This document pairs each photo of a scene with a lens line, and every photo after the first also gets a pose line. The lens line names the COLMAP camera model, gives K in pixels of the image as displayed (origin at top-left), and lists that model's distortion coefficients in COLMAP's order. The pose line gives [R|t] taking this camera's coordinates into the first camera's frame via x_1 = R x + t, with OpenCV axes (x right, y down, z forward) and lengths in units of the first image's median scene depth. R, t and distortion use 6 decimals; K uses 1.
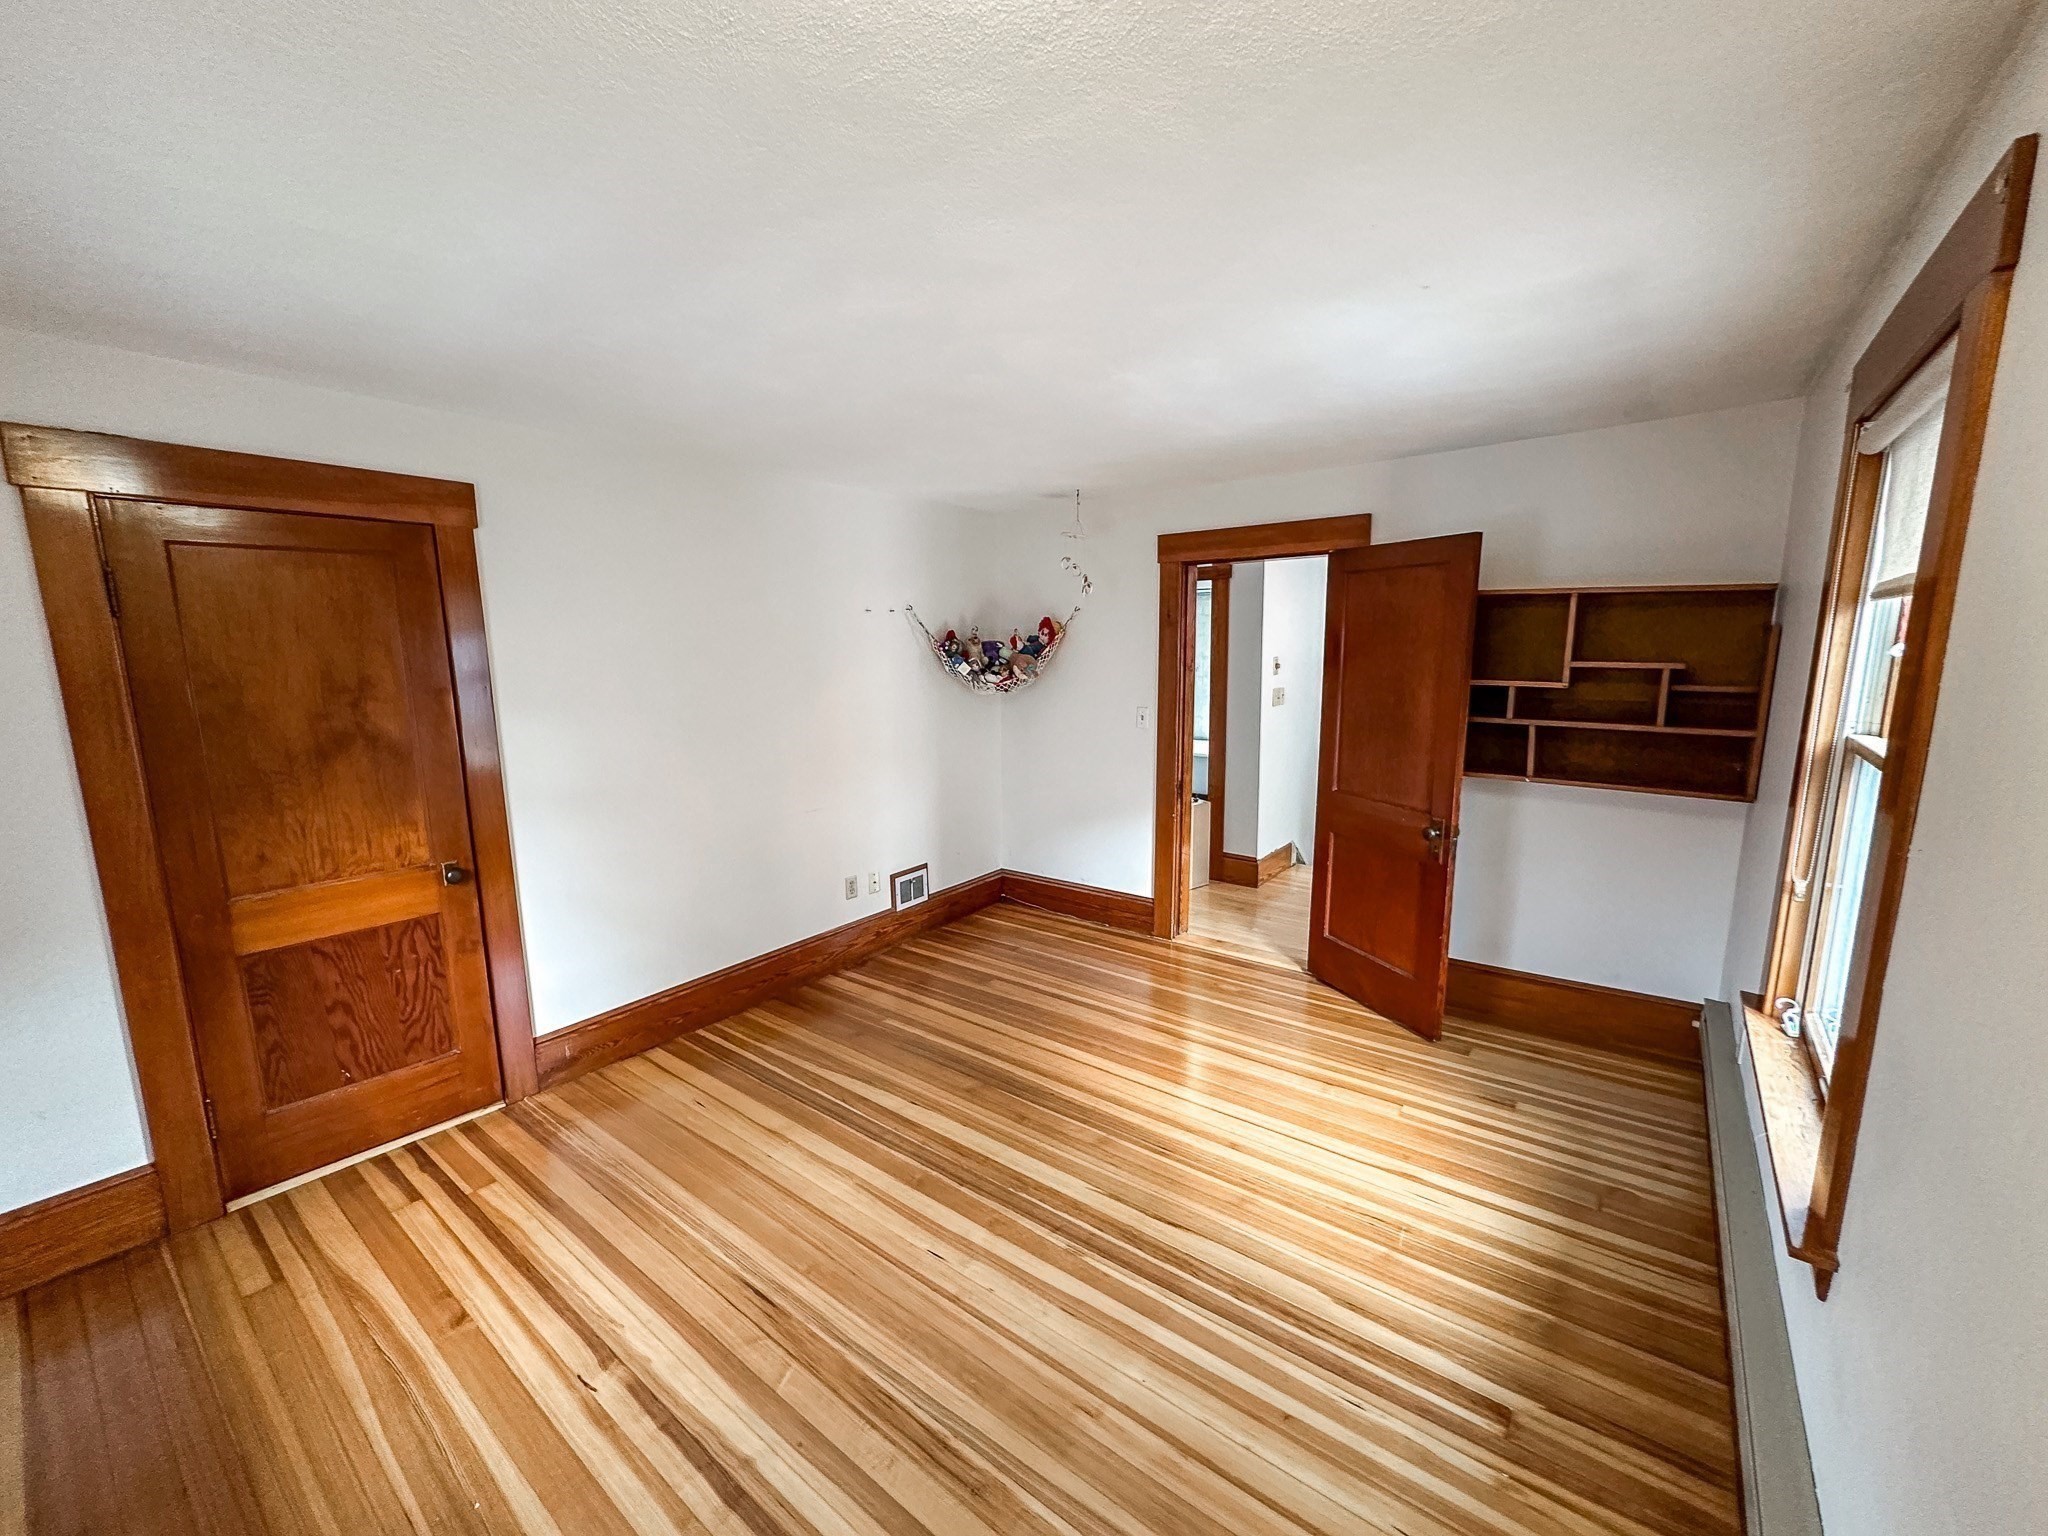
lens RADIAL K [[815.5, 0, 1033.0], [0, 815.5, 778.1], [0, 0, 1]] dist [-0.000444, -0.000051]
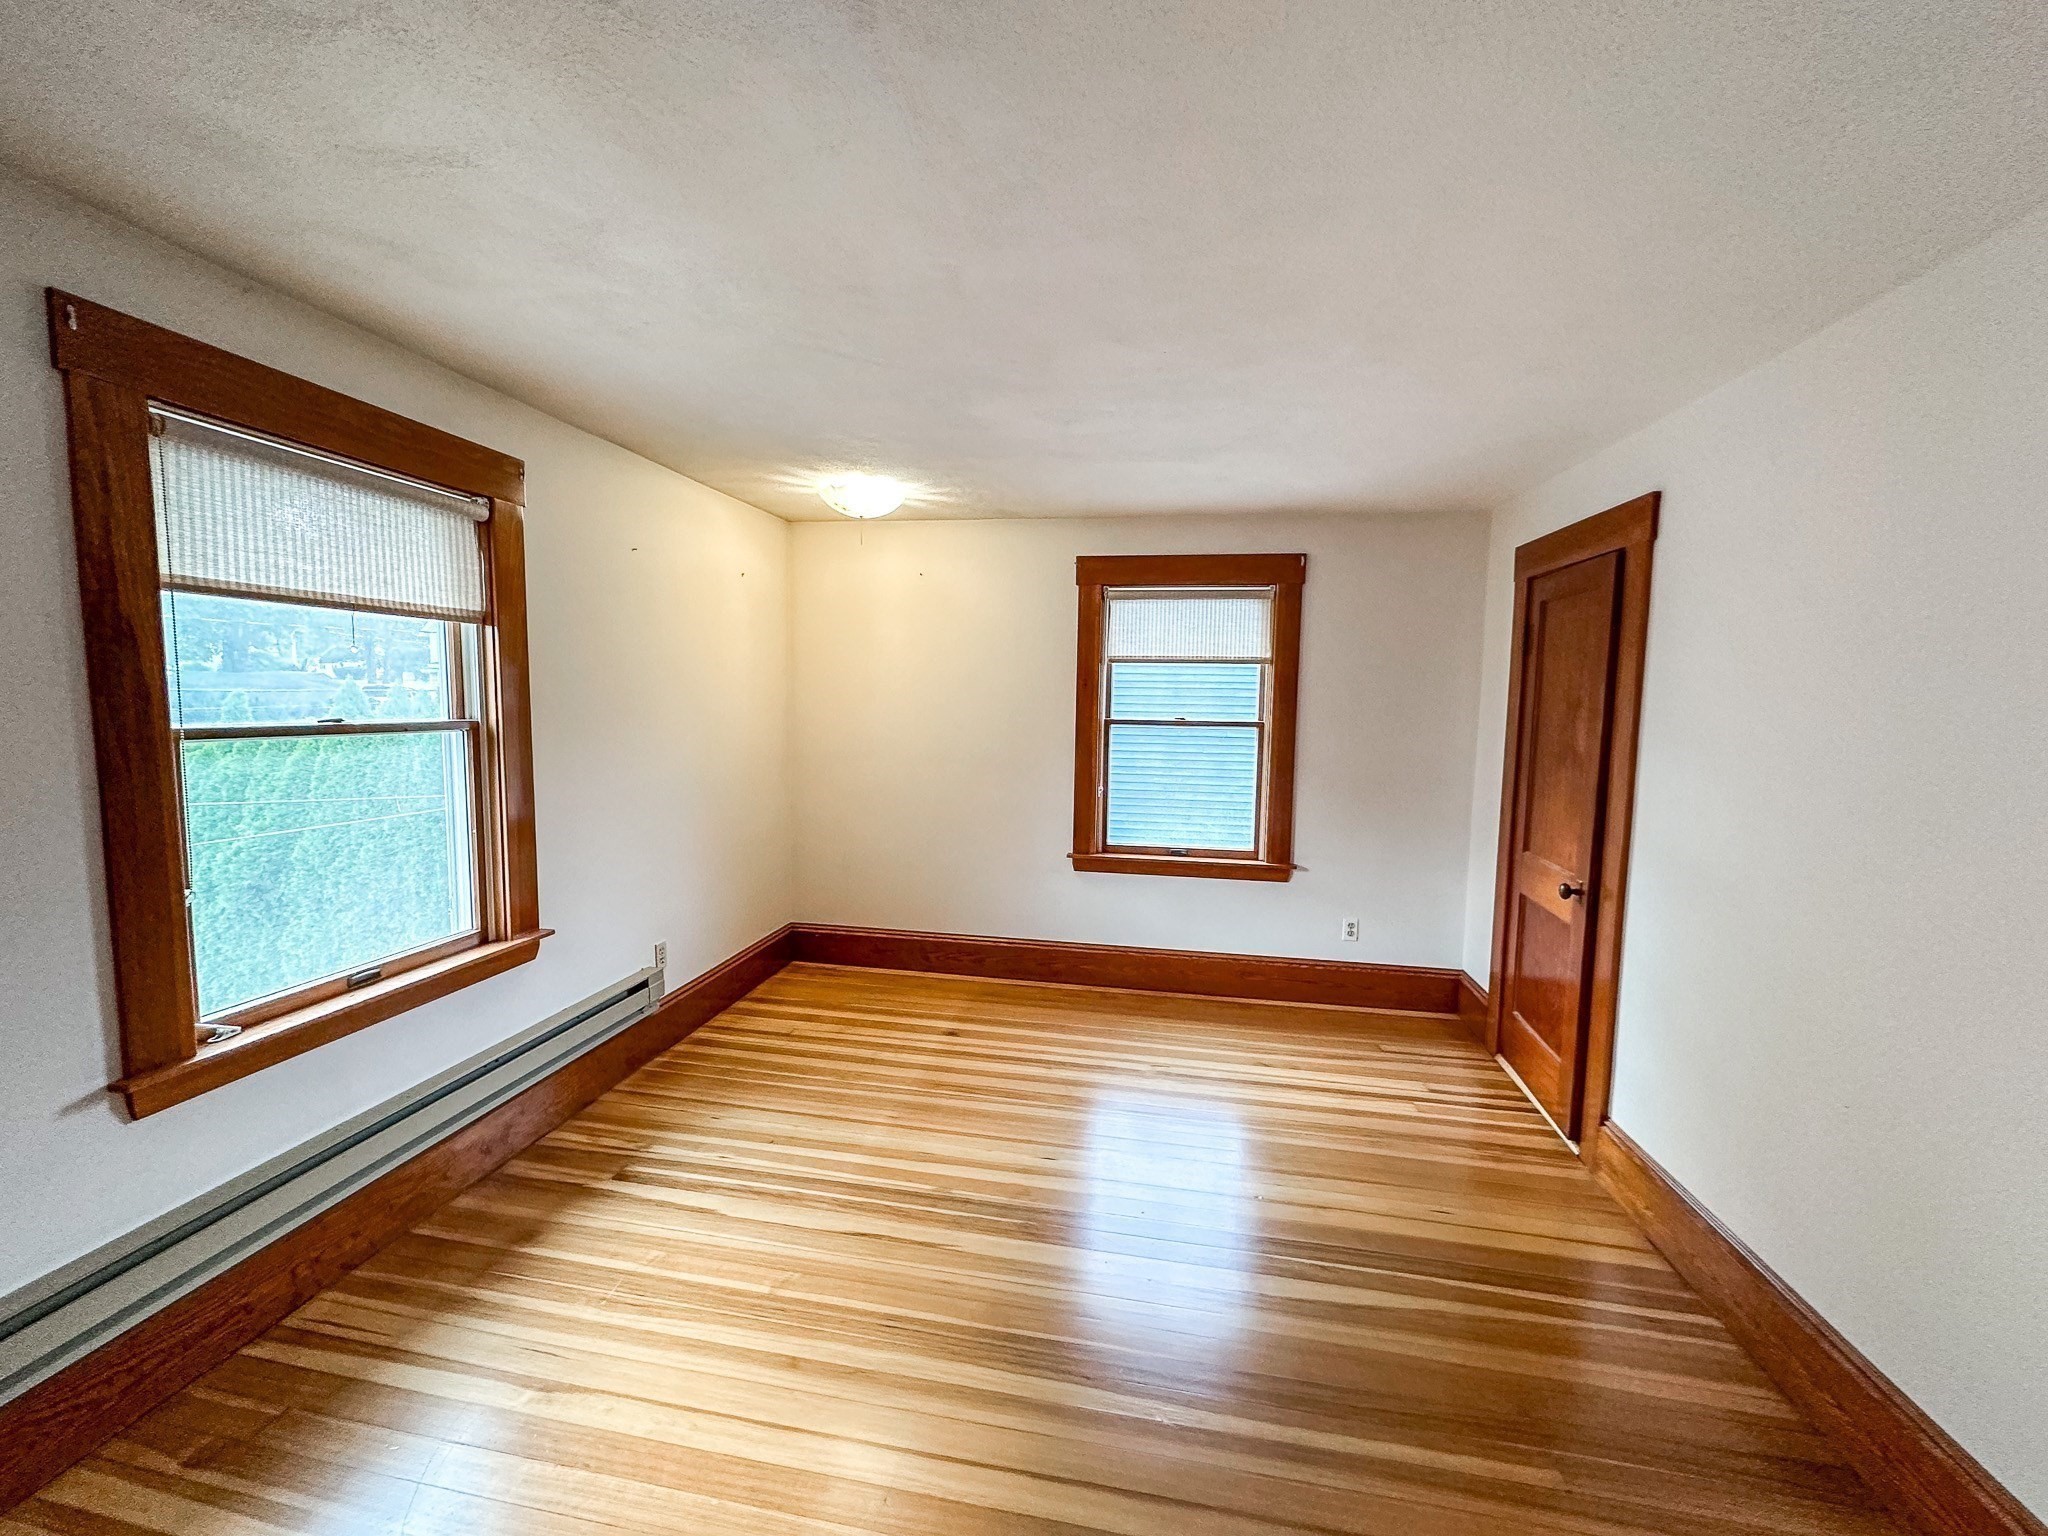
lens RADIAL K [[804.2, 0, 1019.7], [0, 804.2, 760.4], [0, 0, 1]] dist [0.000329, 0.000028]
pose [[-0.891248, 0.032561, -0.452346, 0.455843], [-0.085564, 0.967434, 0.238223, -0.281419], [0.445371, 0.251020, -0.859438, 1.915869]]
